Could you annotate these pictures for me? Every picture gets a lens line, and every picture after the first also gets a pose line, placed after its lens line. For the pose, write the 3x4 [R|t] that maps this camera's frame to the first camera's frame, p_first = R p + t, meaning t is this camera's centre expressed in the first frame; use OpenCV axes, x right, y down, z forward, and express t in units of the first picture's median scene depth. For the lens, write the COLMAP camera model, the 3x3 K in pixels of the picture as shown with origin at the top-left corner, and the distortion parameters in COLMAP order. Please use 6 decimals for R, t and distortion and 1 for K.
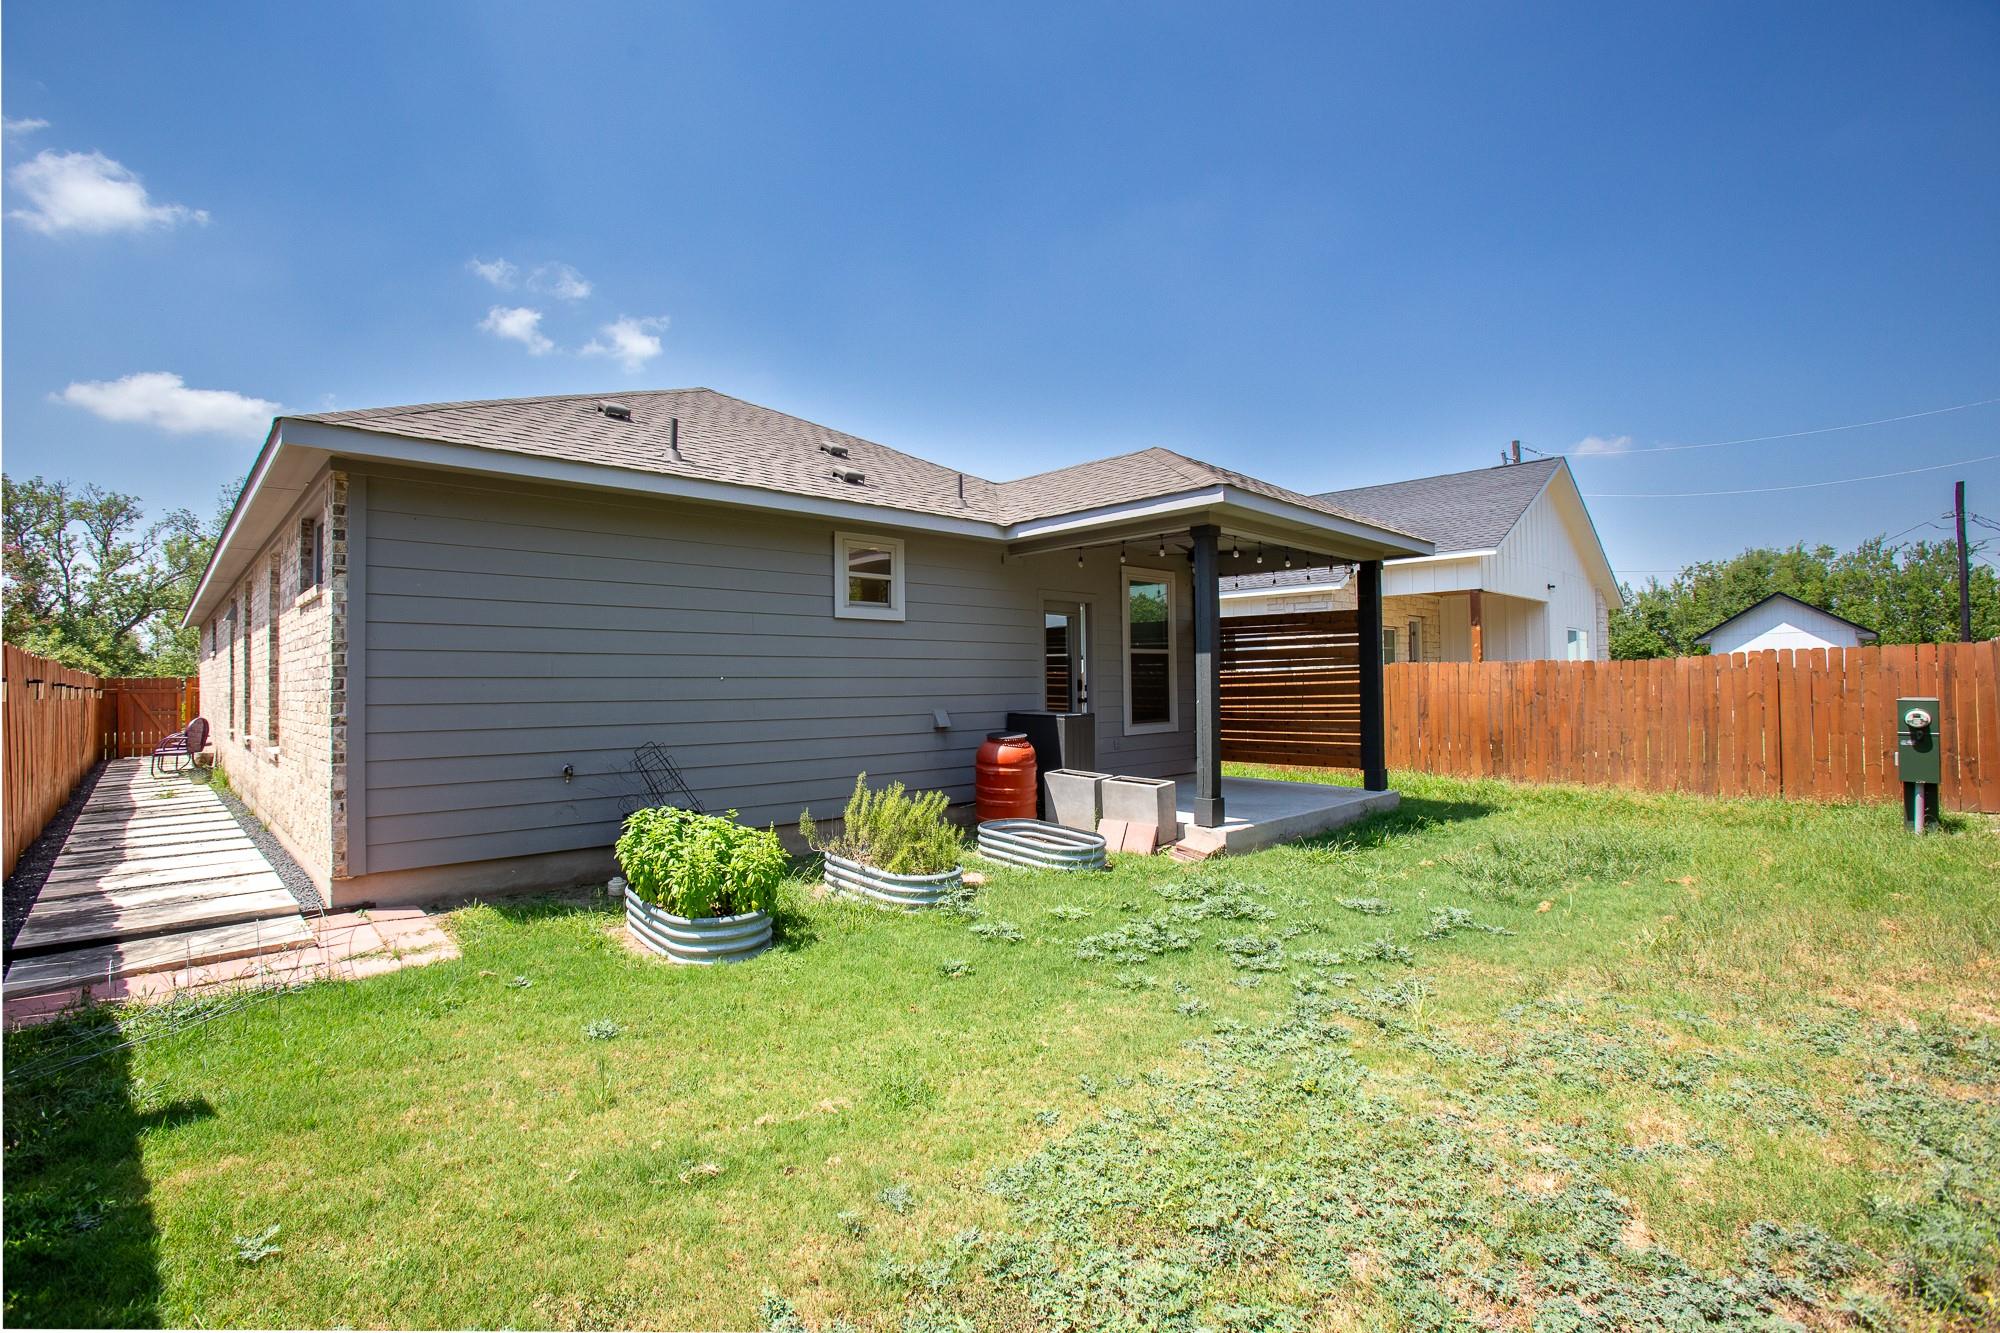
lens RADIAL K [[897.6, 0, 1000.0], [0, 897.6, 666.5], [0, 0, 1]] dist [-0.062625, 0.000208]
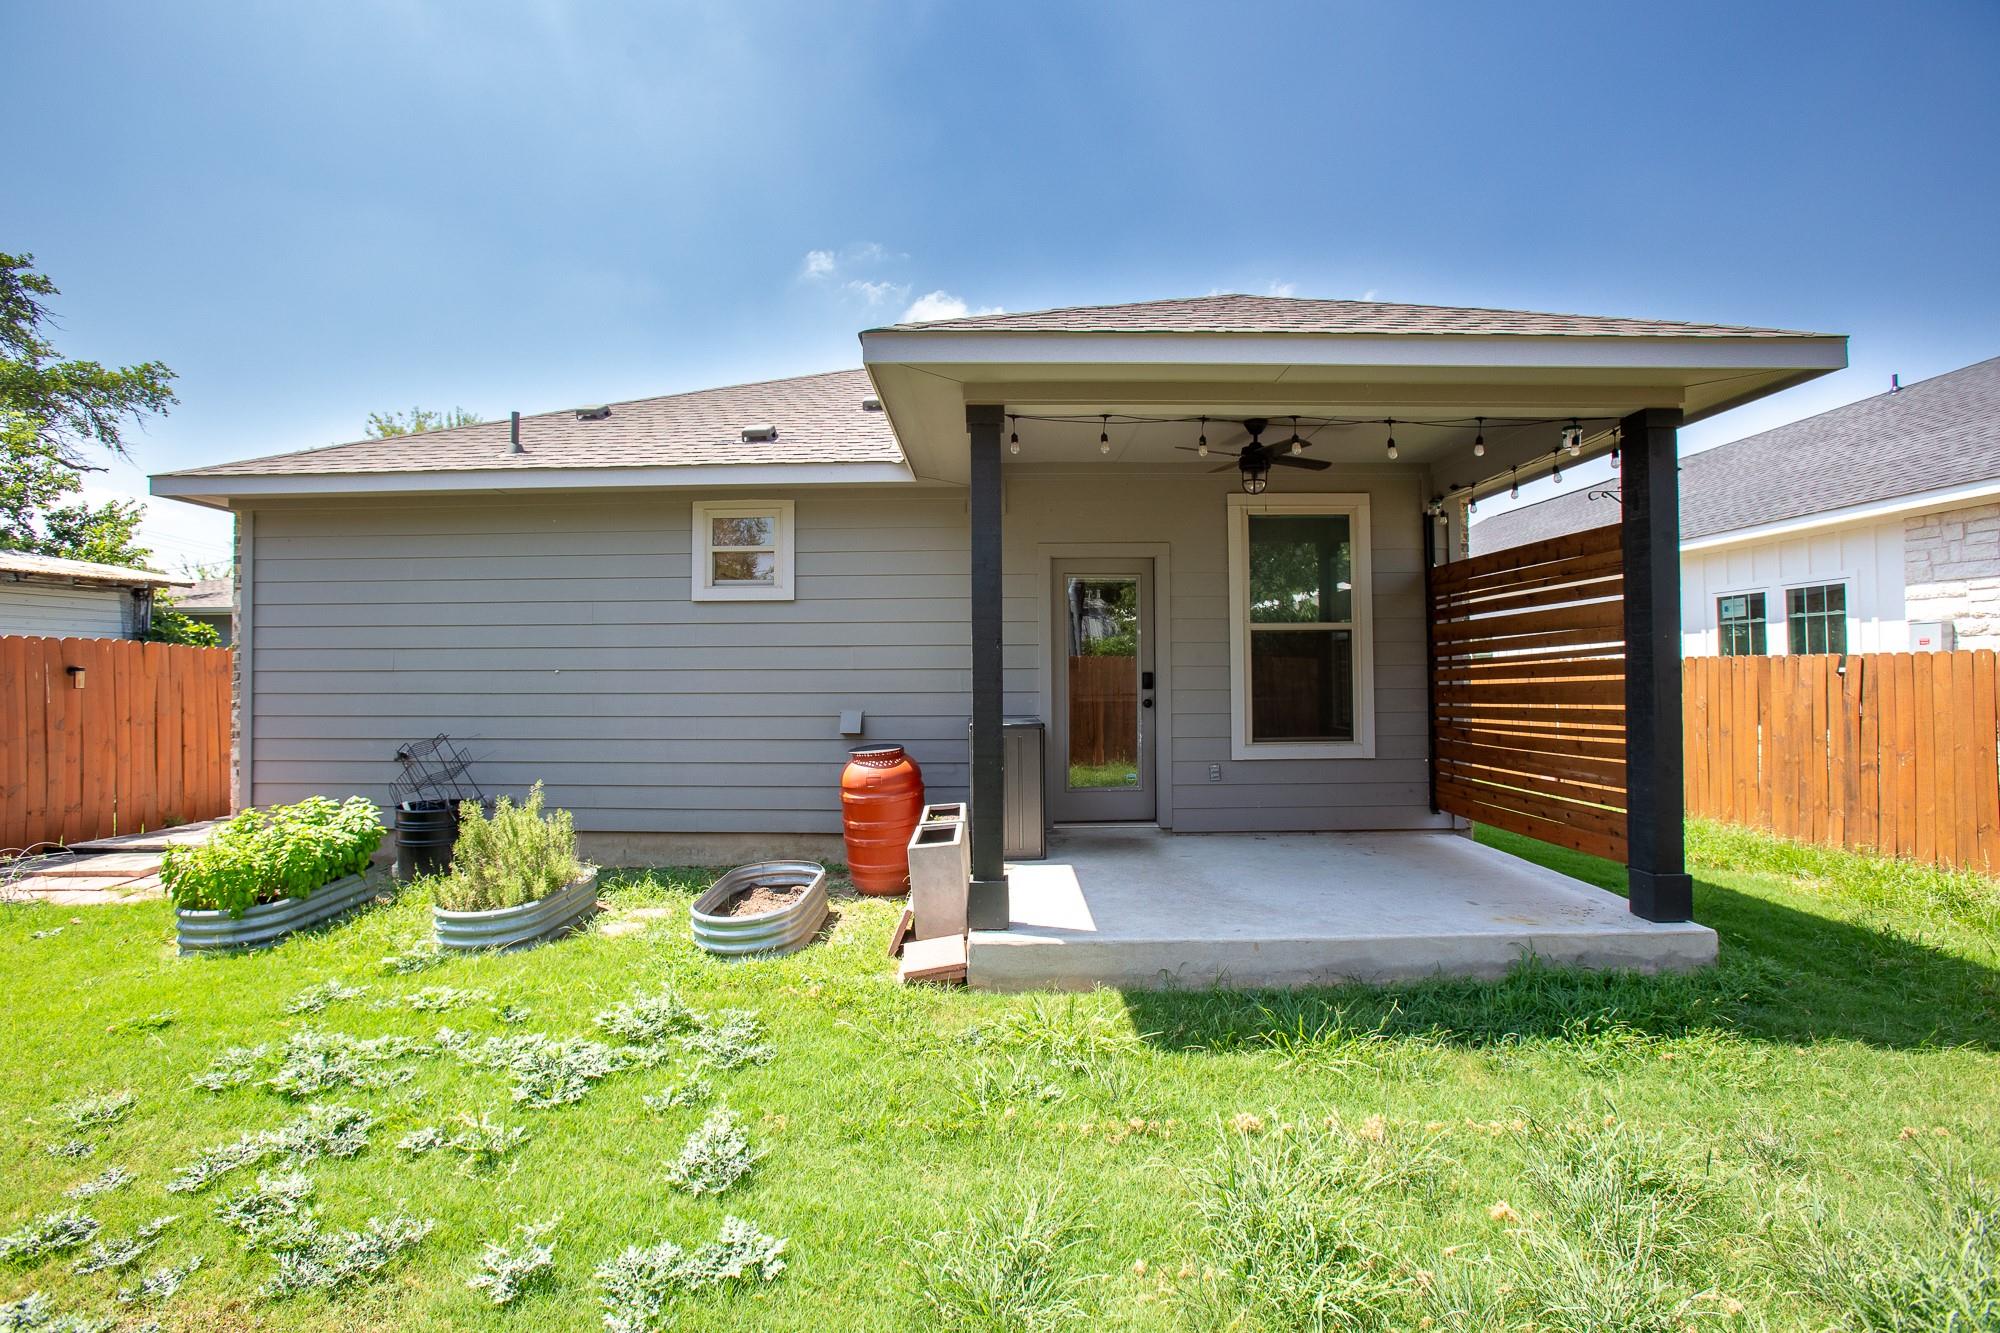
lens RADIAL K [[897.6, 0, 1000.0], [0, 897.6, 666.5], [0, 0, 1]] dist [-0.062625, 0.000208]
pose [[0.725831, -0.002179, -0.687869, 0.581990], [0.011147, 0.999901, 0.008594, 0.004288], [0.687783, -0.013905, 0.725784, 0.538521]]
